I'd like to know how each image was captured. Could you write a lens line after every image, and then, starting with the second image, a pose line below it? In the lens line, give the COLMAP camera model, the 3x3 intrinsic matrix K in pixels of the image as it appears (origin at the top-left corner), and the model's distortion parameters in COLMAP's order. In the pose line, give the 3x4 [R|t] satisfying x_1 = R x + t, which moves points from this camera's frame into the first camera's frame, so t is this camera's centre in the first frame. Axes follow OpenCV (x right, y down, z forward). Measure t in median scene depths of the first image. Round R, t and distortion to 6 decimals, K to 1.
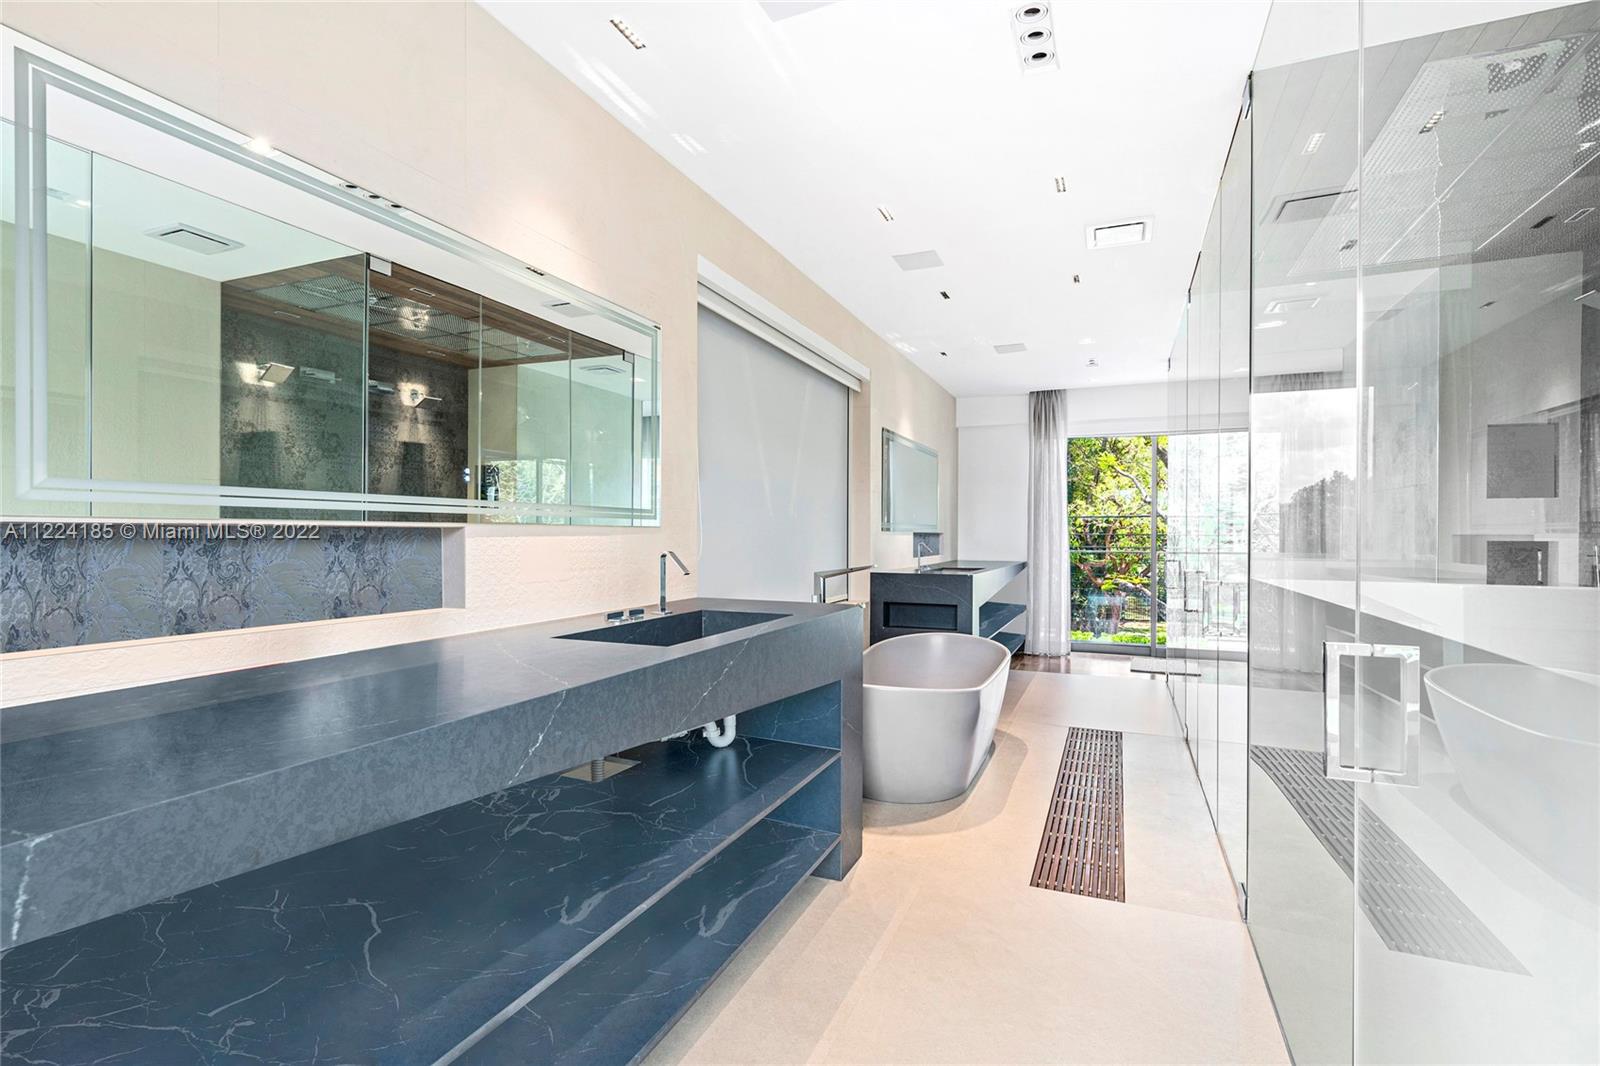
lens RADIAL K [[772.7, 0, 767.2], [0, 772.7, 532.2], [0, 0, 1]] dist [-0.020631, 0.000514]
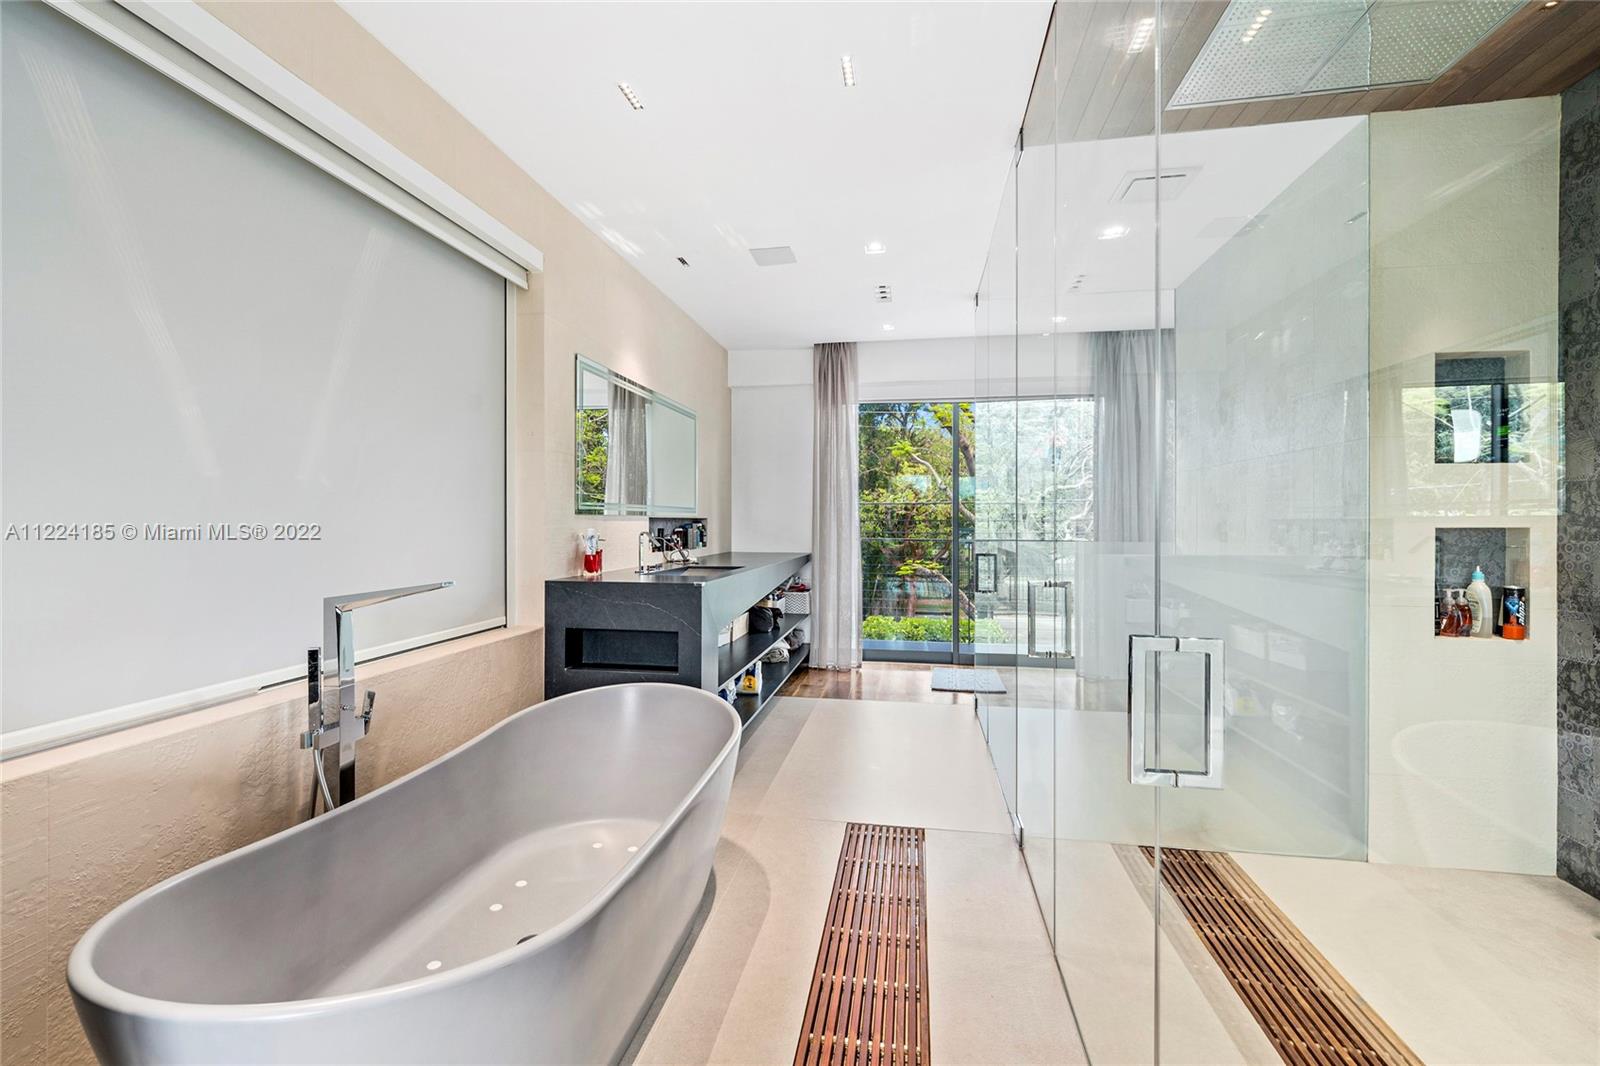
lens RADIAL K [[688.1, 0, 798.1], [0, 688.1, 527.8], [0, 0, 1]] dist [-0.000810, -0.000212]
pose [[0.966478, -0.008267, 0.256616, 0.151030], [0.005508, 0.999919, 0.011469, 0.002742], [-0.256690, -0.009671, 0.966445, 0.333160]]
